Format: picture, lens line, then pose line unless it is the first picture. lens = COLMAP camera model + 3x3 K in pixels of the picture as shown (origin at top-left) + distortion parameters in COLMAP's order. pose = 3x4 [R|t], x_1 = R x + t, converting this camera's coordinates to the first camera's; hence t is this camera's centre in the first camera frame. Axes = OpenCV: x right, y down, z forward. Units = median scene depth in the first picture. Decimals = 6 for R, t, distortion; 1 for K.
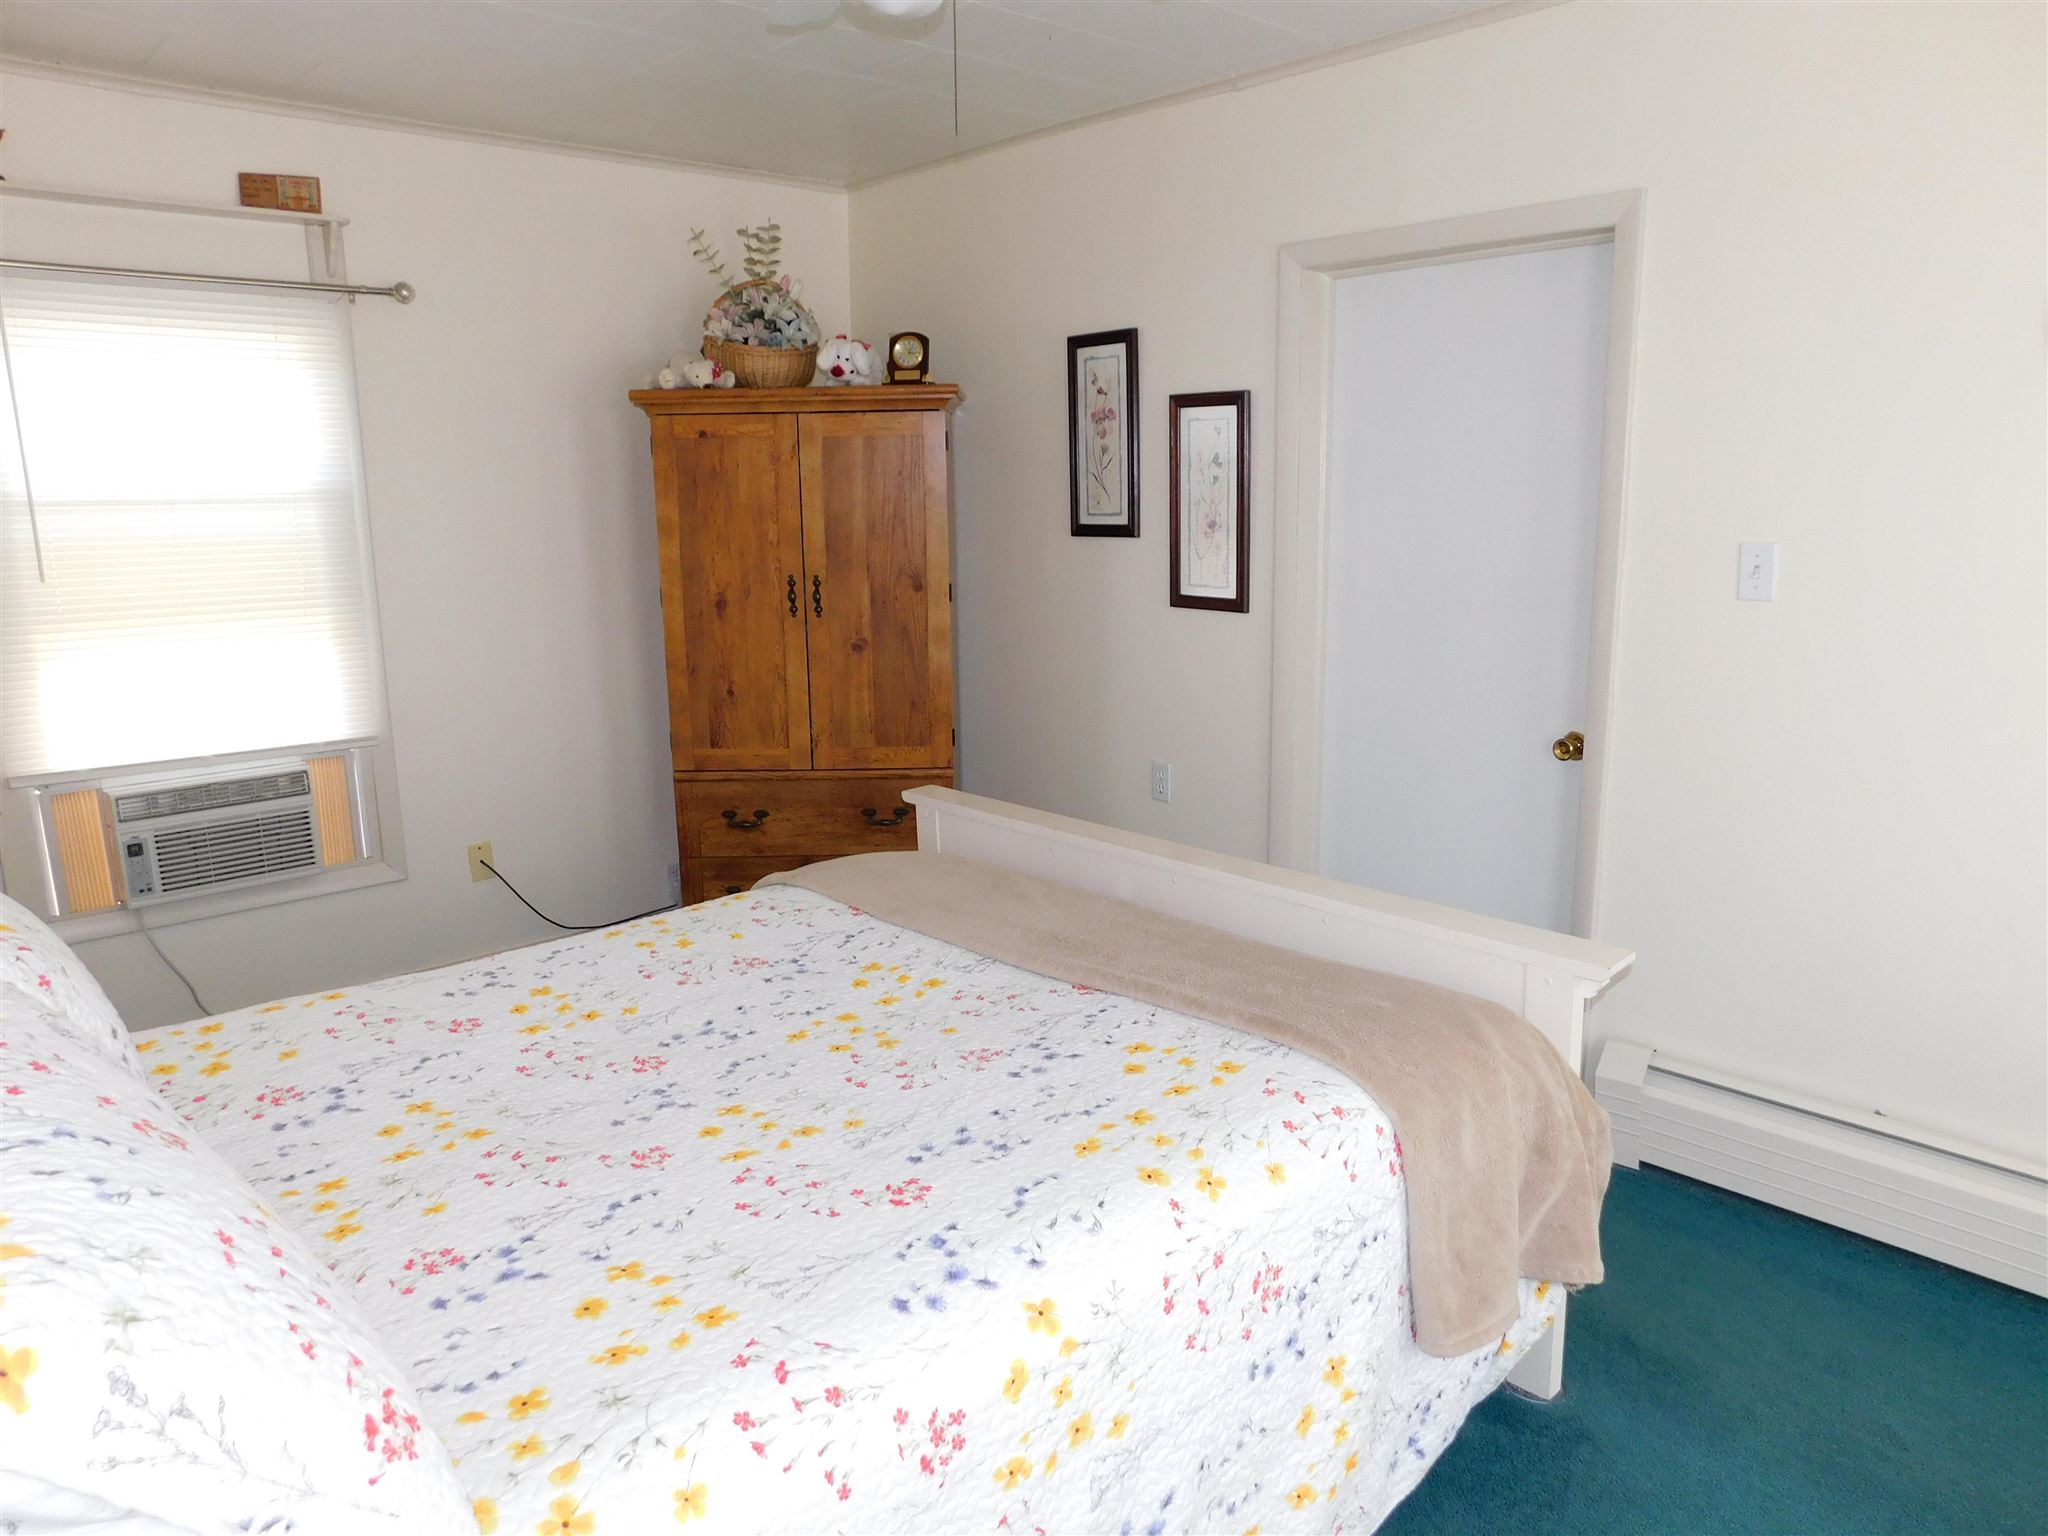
lens RADIAL K [[1354.8, 0, 1027.6], [0, 1354.8, 768.4], [0, 0, 1]] dist [-0.067744, 0.054396]
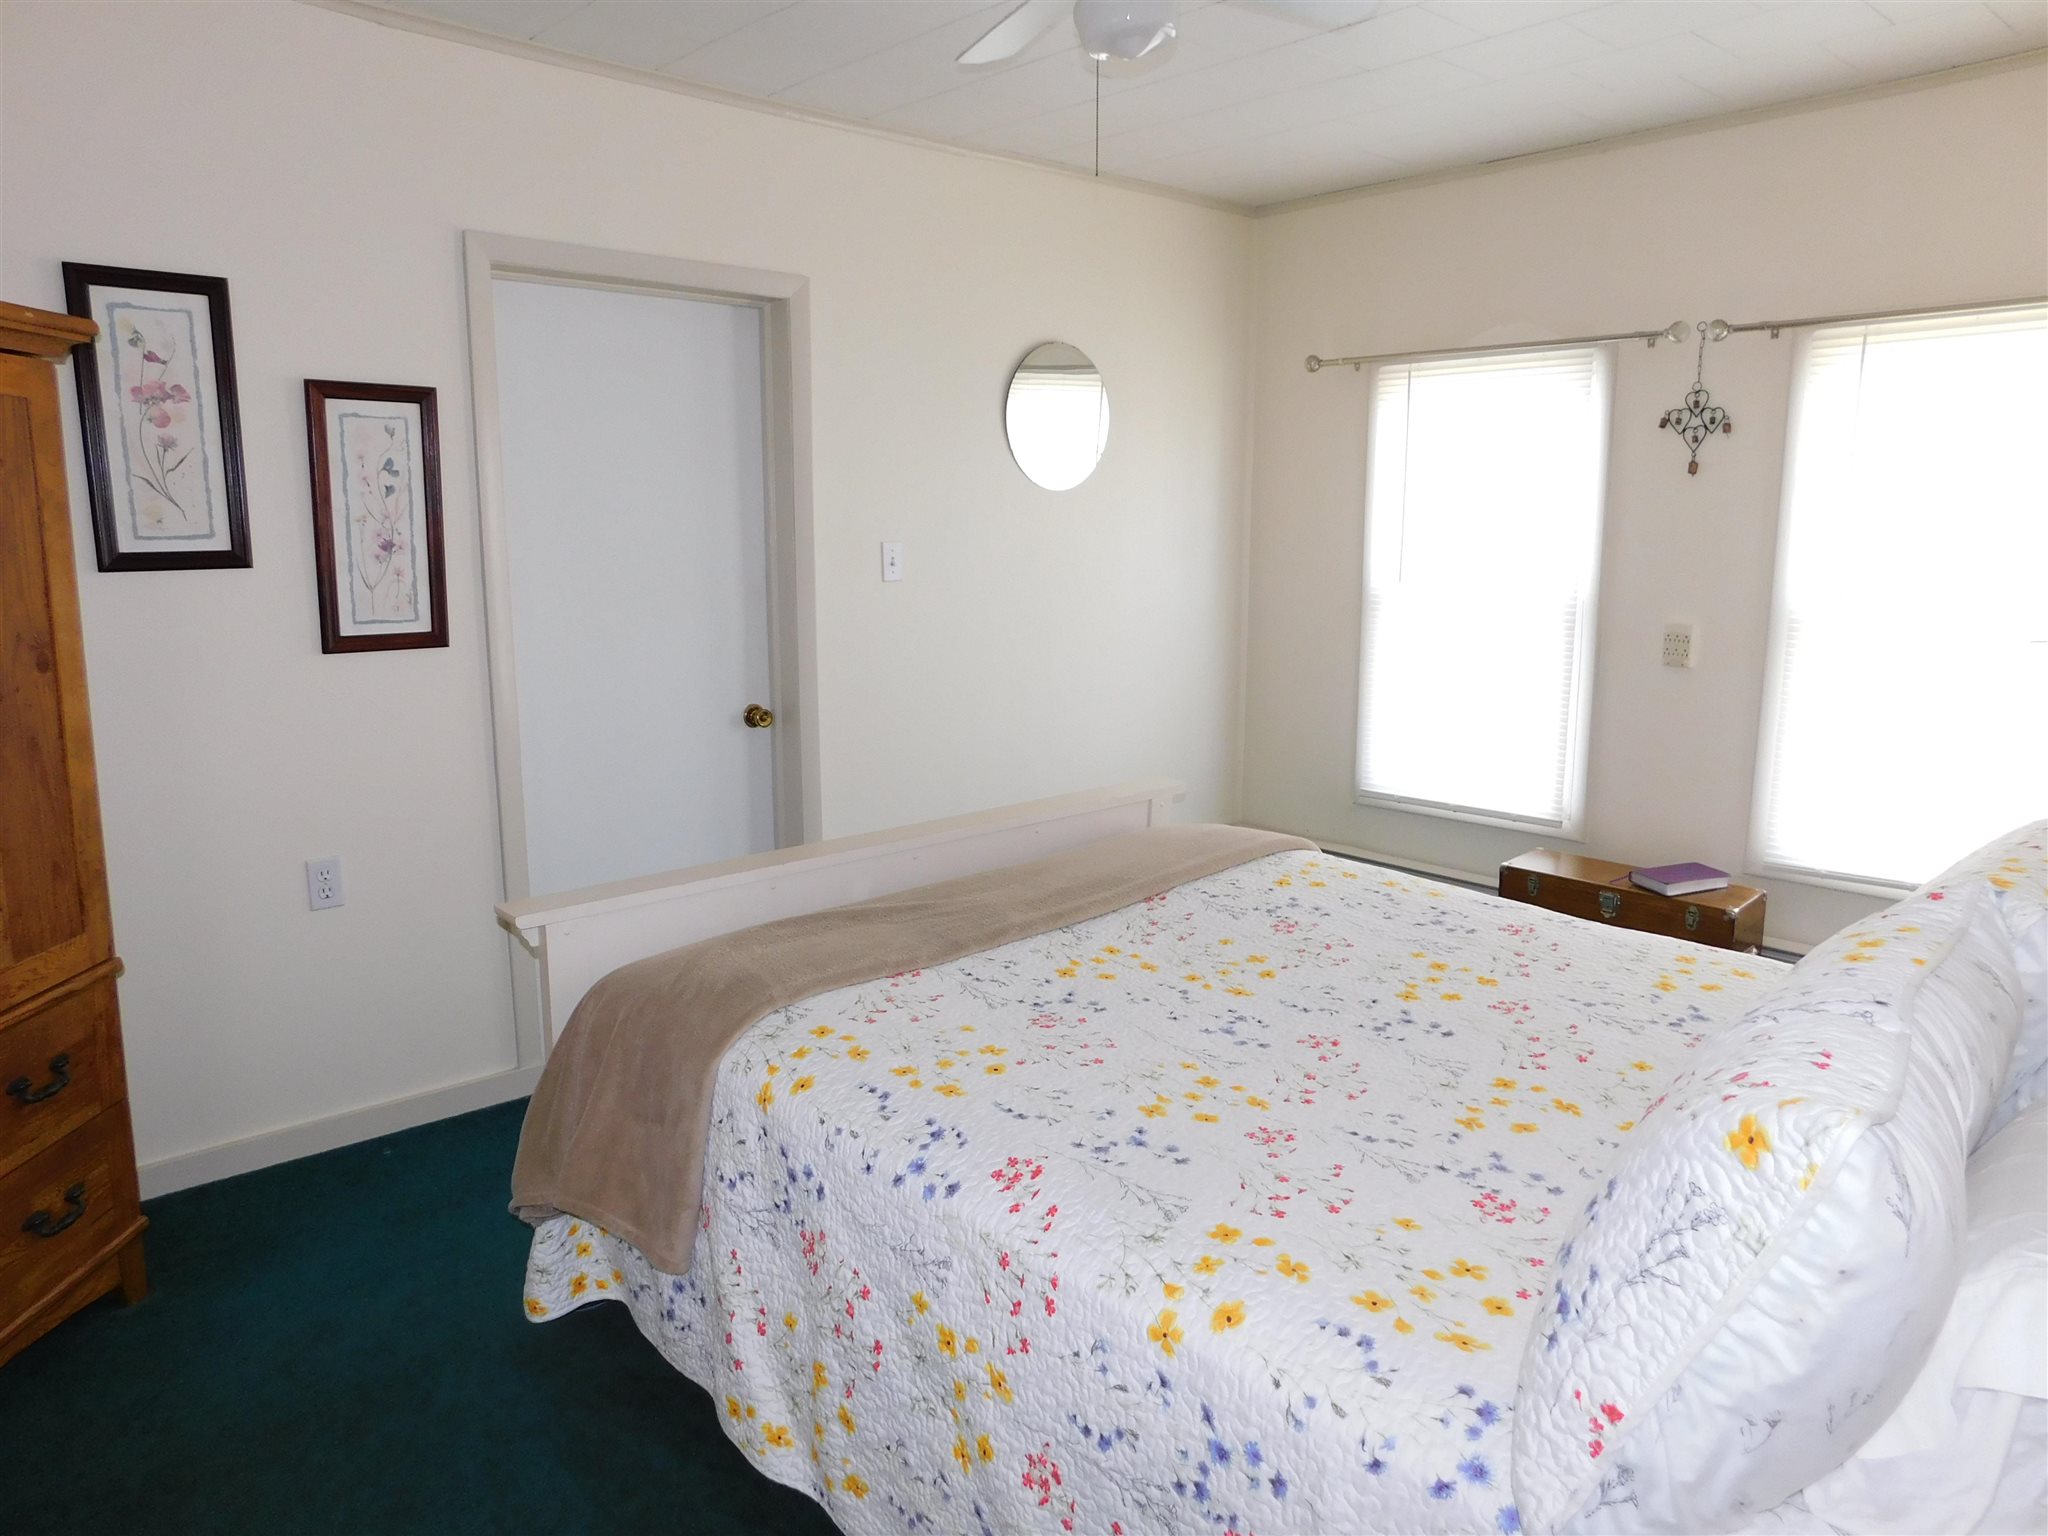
lens RADIAL K [[1354.8, 0, 1031.9], [0, 1354.8, 752.3], [0, 0, 1]] dist [-0.067744, 0.054396]
pose [[-0.003270, -0.162640, 0.986680, -0.677933], [0.201402, 0.966359, 0.159958, -0.109187], [-0.979503, 0.199242, 0.029596, 0.612481]]
